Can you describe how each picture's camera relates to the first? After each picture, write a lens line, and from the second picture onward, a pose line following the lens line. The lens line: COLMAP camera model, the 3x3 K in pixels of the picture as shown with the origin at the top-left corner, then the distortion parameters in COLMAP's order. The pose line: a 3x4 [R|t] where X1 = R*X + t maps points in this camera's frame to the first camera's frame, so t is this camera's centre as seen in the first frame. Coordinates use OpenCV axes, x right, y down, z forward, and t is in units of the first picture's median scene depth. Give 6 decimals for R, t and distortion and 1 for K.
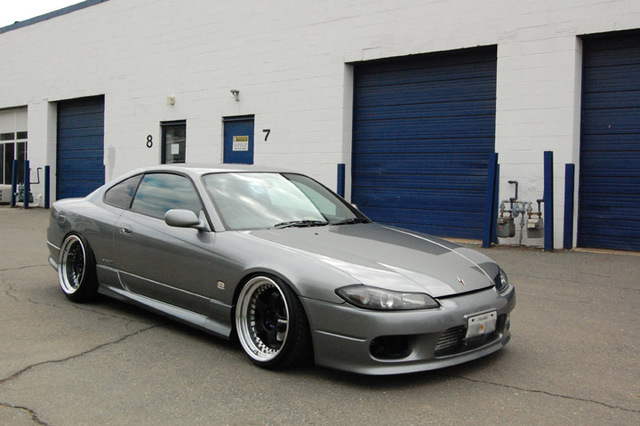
lens RADIAL K [[691.6, 0, 322.8], [0, 691.6, 212.9], [0, 0, 1]] dist [-0.084977, 0.000000]
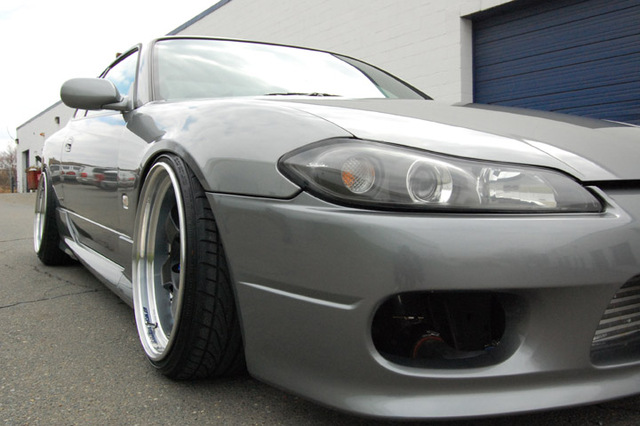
lens RADIAL K [[620.8, 0, 318.4], [0, 620.8, 214.2], [0, 0, 1]] dist [-0.078578, 0.000000]
pose [[0.971502, -0.027222, -0.235464, 0.105341], [0.022482, 0.999487, -0.022792, 0.140299], [0.235964, 0.016849, 0.971616, 0.680393]]
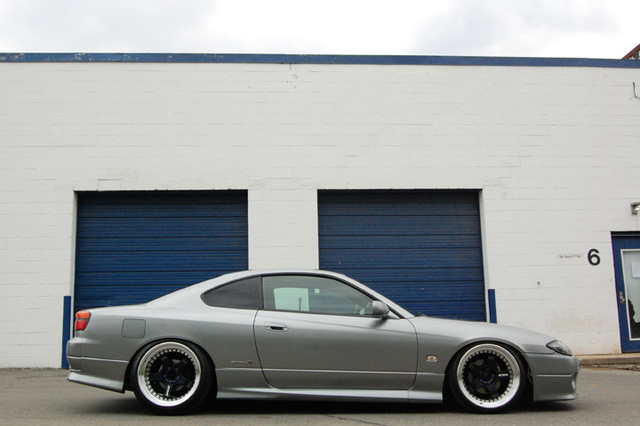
lens RADIAL K [[730.6, 0, 318.6], [0, 730.6, 211.3], [0, 0, 1]] dist [-0.055726, 0.000000]
pose [[0.700336, 0.091748, 0.707892, -1.414039], [0.067068, 0.978861, -0.193220, 0.094975], [-0.710655, 0.182796, 0.679378, 0.222533]]
